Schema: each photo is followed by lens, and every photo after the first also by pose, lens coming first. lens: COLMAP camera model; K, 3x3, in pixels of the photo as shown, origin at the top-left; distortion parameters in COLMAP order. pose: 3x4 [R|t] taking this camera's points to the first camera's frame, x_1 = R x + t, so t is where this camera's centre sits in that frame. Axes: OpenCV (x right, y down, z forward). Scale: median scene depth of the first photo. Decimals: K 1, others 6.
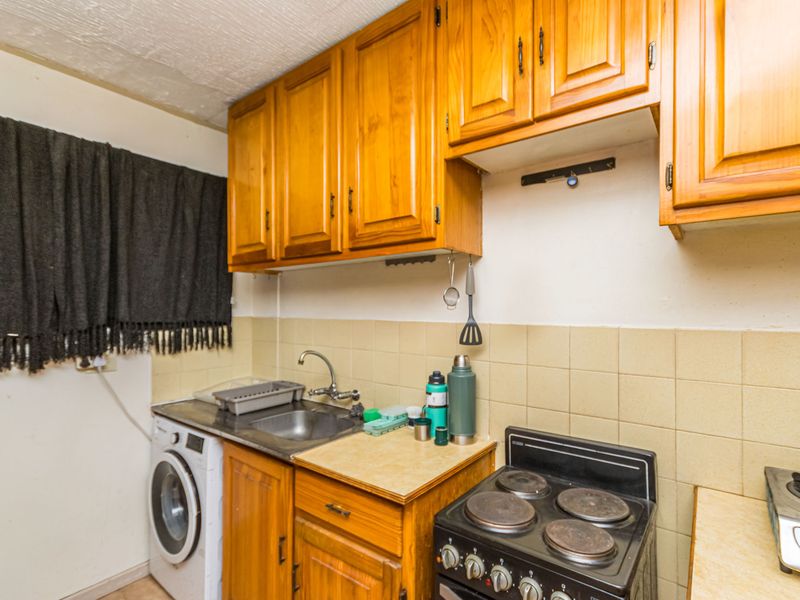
lens RADIAL K [[416.7, 0, 400.0], [0, 416.7, 300.0], [0, 0, 1]] dist [0.026625, 0.000255]
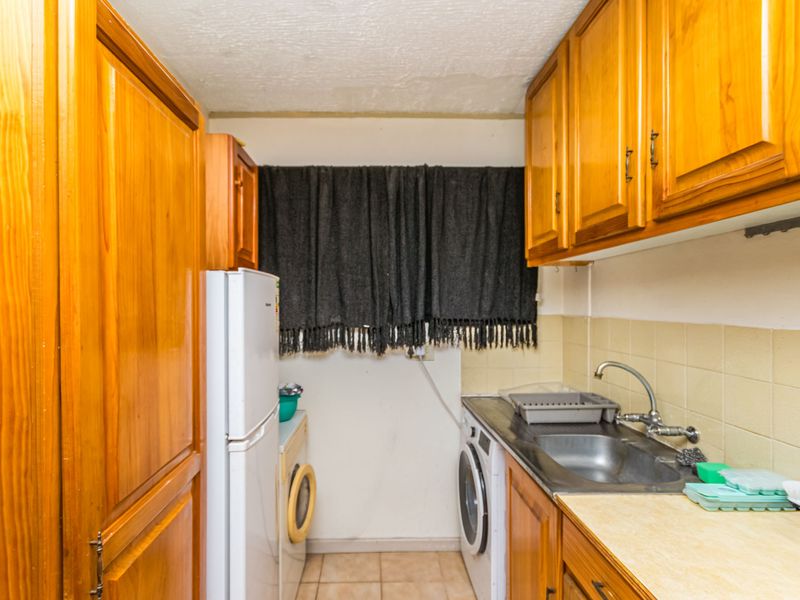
lens RADIAL K [[405.5, 0, 400.0], [0, 405.5, 300.0], [0, 0, 1]] dist [0.021100, 0.000238]
pose [[0.621162, -0.008428, -0.783637, 0.133081], [0.020062, 0.999785, 0.005150, -0.004181], [0.783425, -0.018920, 0.621198, 0.233347]]
